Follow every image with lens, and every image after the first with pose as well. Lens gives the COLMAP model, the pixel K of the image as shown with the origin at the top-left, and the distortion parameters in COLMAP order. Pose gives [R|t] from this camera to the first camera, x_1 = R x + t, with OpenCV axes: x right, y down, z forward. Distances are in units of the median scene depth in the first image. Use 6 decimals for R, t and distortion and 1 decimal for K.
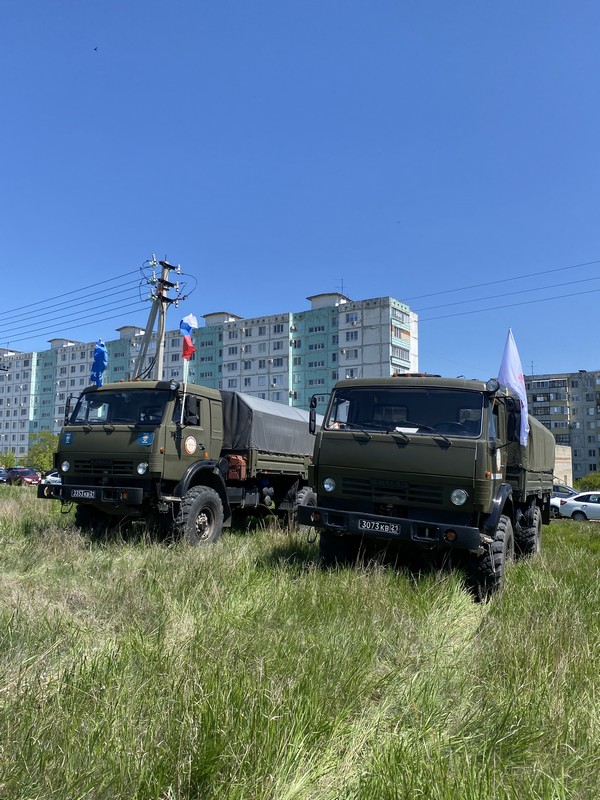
lens RADIAL K [[624.0, 0, 297.1], [0, 624.0, 401.7], [0, 0, 1]] dist [0.077116, -0.097675]
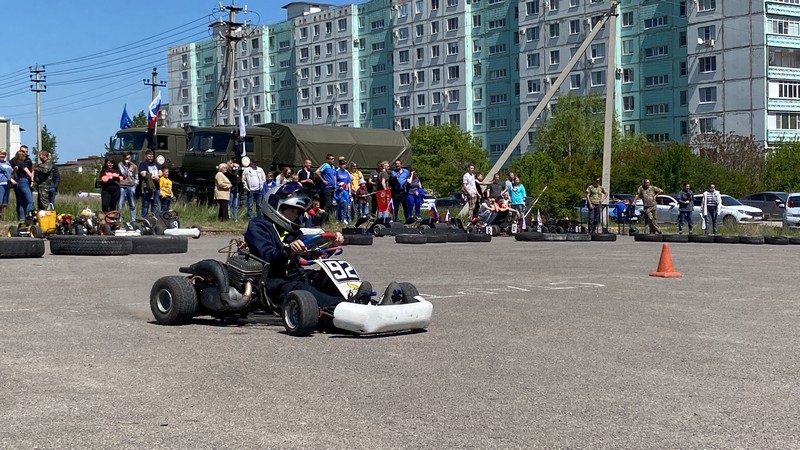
lens RADIAL K [[1205.7, 0, 401.1], [0, 1205.7, 233.1], [0, 0, 1]] dist [0.088099, 0.000000]
pose [[0.945755, -0.015841, -0.324494, 0.198936], [0.057755, 0.991099, 0.119948, -0.012877], [0.319706, -0.132183, 0.938251, -0.264841]]
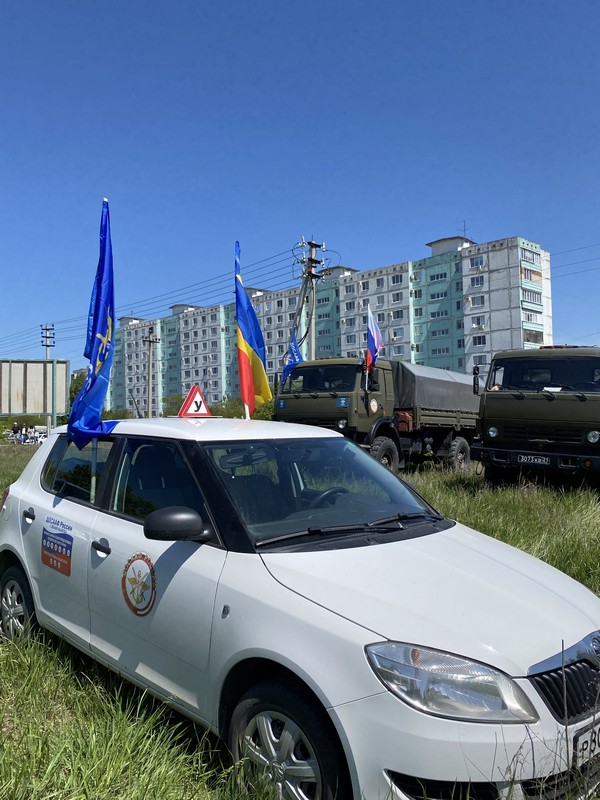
lens RADIAL K [[653.1, 0, 296.3], [0, 653.1, 405.4], [0, 0, 1]] dist [0.062502, -0.070037]
pose [[0.982871, -0.038044, -0.180325, -0.009407], [0.051649, 0.996113, 0.071359, -0.004182], [0.176909, -0.079450, 0.981015, -0.041166]]
